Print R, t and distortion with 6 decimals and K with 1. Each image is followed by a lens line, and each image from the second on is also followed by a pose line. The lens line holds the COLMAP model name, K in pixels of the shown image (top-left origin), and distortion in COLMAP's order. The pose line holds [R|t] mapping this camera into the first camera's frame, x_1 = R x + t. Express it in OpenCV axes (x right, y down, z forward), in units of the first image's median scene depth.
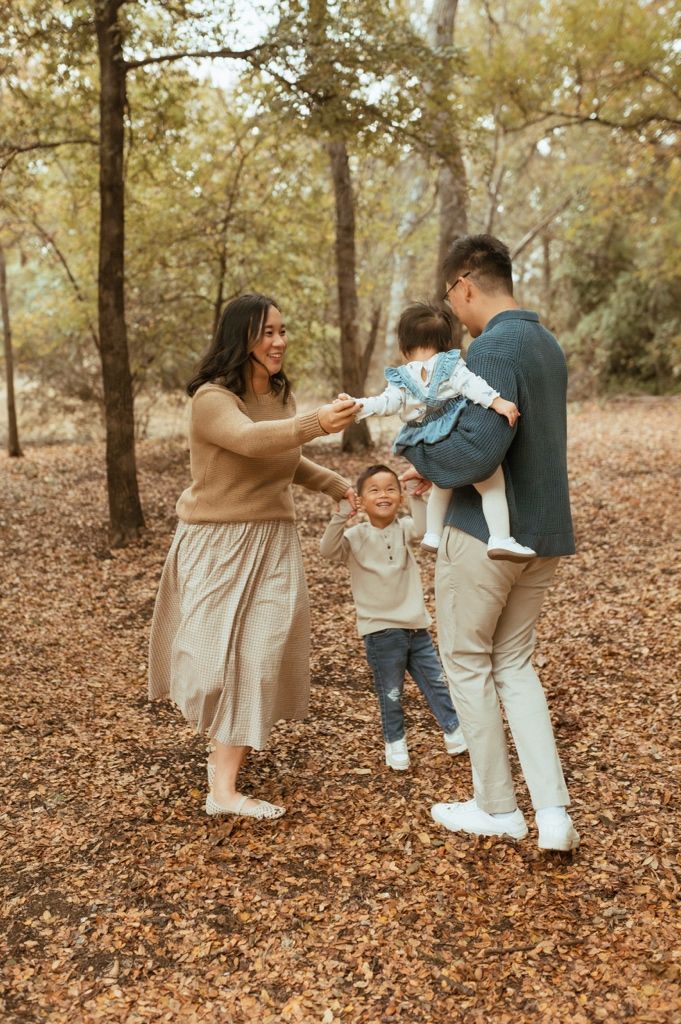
lens RADIAL K [[1121.0, 0, 319.6], [0, 1121.0, 429.4], [0, 0, 1]] dist [-0.001561, 0.001754]
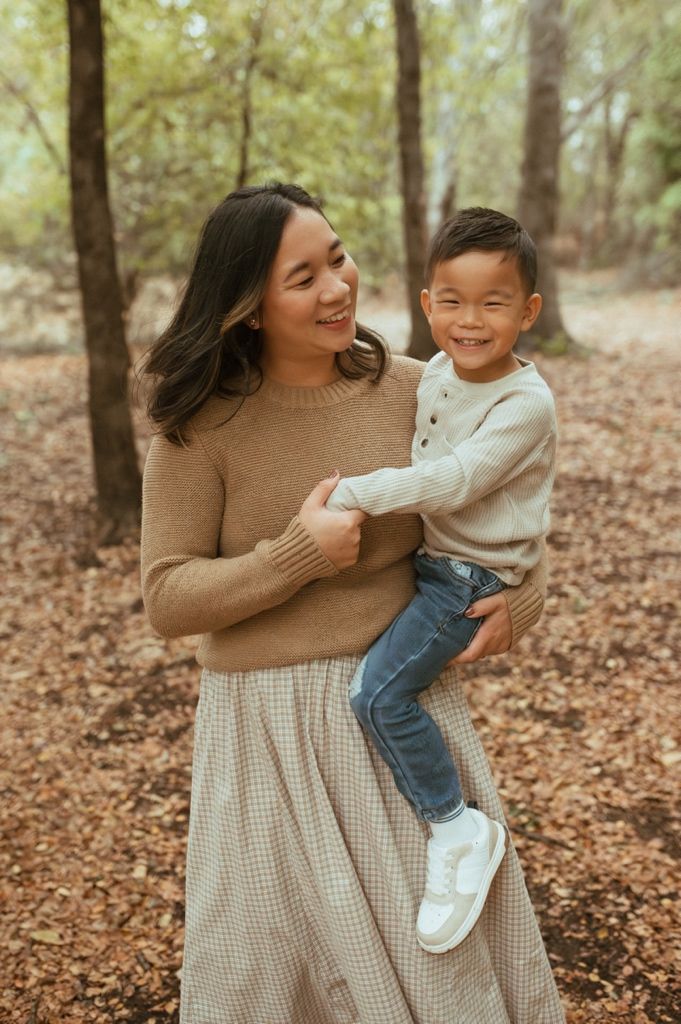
lens RADIAL K [[1148.3, 0, 339.4], [0, 1148.3, 400.0], [0, 0, 1]] dist [-0.007561, 0.010082]
pose [[0.999903, -0.013773, 0.002191, -0.055965], [0.013549, 0.996574, 0.081592, -0.049565], [-0.003307, -0.081554, 0.996663, 0.433597]]
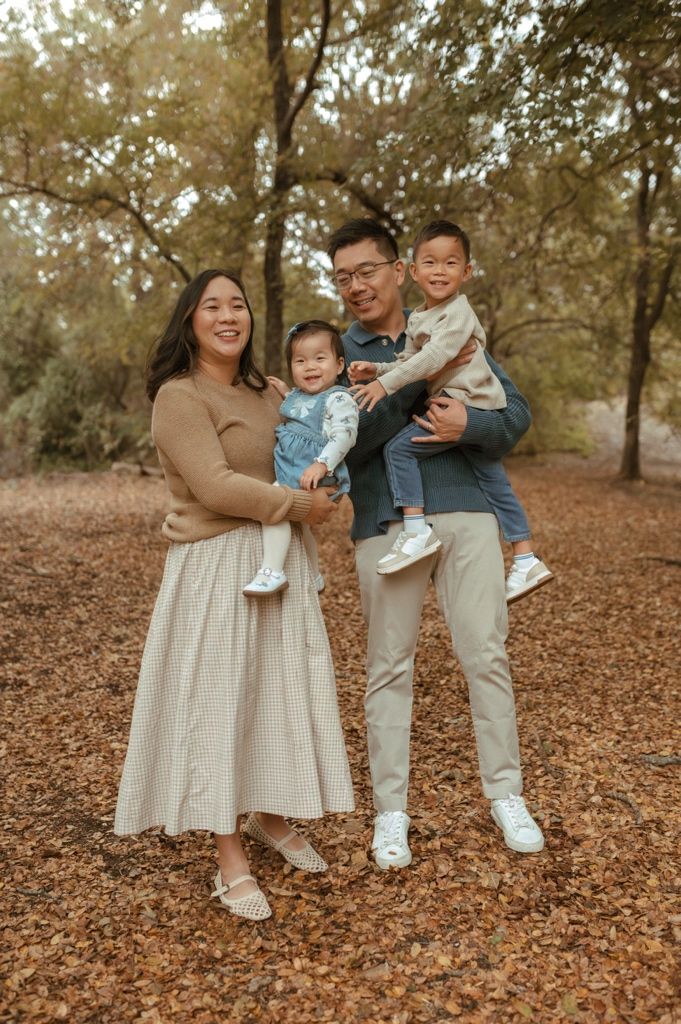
lens RADIAL K [[996.1, 0, 342.0], [0, 996.1, 515.4], [0, 0, 1]] dist [-0.003837, 0.006514]
pose [[0.841801, -0.029194, 0.538998, -0.042154], [0.029651, 0.999530, 0.007830, 0.035707], [-0.538973, 0.009391, 0.842270, 0.165462]]
